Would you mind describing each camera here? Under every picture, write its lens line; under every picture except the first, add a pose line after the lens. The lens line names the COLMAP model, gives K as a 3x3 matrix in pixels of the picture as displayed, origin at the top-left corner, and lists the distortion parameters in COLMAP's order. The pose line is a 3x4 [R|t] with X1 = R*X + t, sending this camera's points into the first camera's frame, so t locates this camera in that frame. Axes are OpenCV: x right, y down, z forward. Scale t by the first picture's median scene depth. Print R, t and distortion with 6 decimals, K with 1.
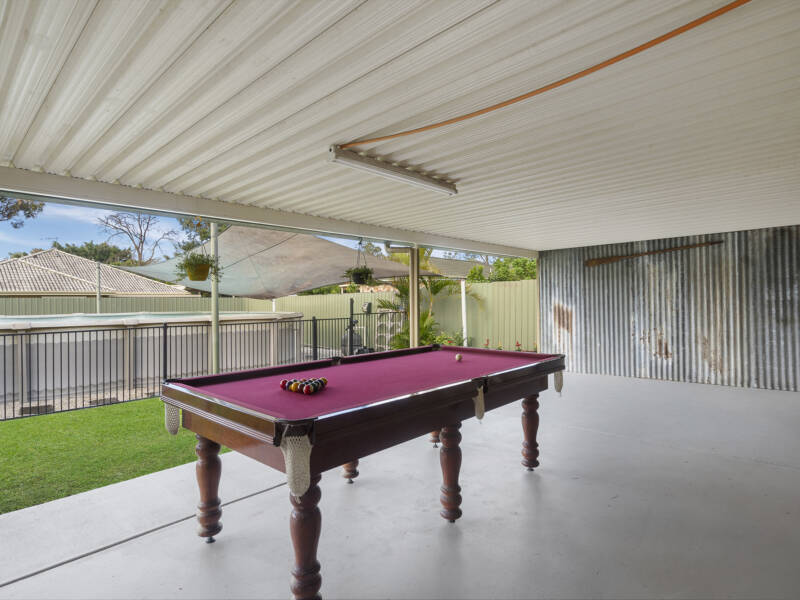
lens RADIAL K [[445.6, 0, 400.0], [0, 445.6, 300.0], [0, 0, 1]] dist [0.001142, 0.000995]
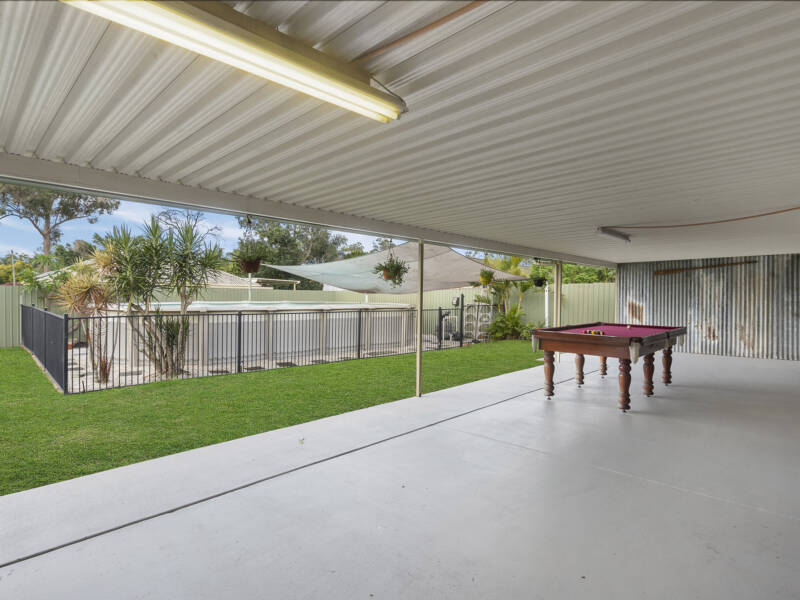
lens RADIAL K [[436.9, 0, 400.0], [0, 436.9, 300.0], [0, 0, 1]] dist [0.005023, -0.000385]
pose [[0.999696, 0.021499, -0.012100, -0.433511], [-0.021347, 0.999693, 0.012603, 0.004287], [0.012368, -0.012341, 0.999847, -0.466882]]
